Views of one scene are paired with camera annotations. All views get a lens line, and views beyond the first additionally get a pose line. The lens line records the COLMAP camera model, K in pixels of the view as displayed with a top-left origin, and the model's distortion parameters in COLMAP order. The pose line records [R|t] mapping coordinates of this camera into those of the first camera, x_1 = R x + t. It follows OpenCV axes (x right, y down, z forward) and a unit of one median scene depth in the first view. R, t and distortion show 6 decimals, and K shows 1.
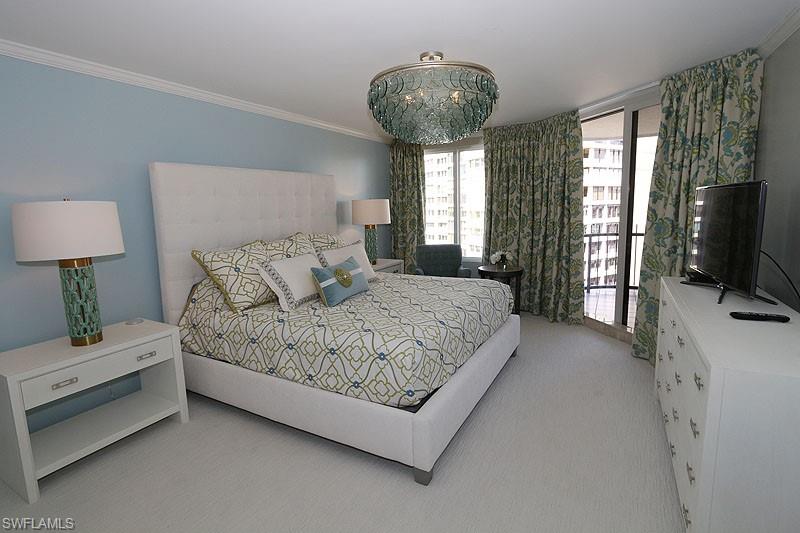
lens RADIAL K [[398.4, 0, 403.7], [0, 398.4, 264.4], [0, 0, 1]] dist [0.002557, 0.000003]
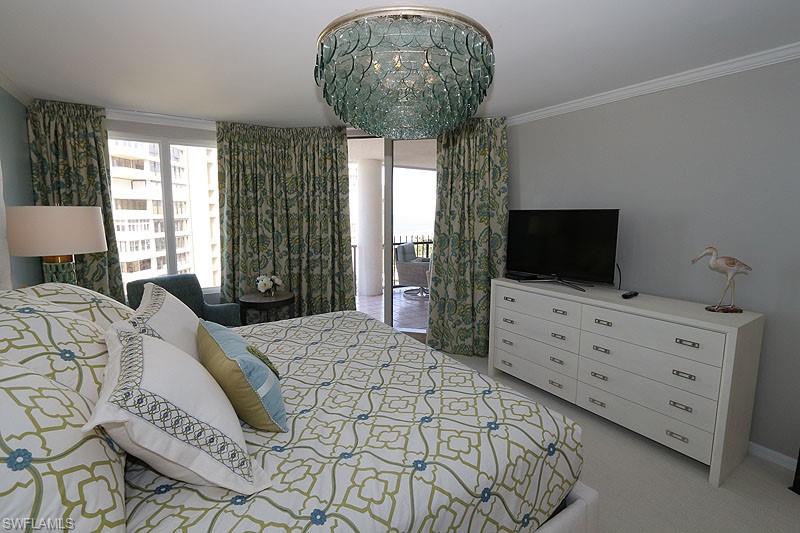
lens RADIAL K [[379.5, 0, 402.2], [0, 379.5, 265.1], [0, 0, 1]] dist [-0.003090, 0.000806]
pose [[0.474001, -0.092270, 0.875677, -0.305813], [0.116793, 0.992296, 0.041338, -0.054060], [-0.872744, 0.082679, 0.481125, 0.369692]]
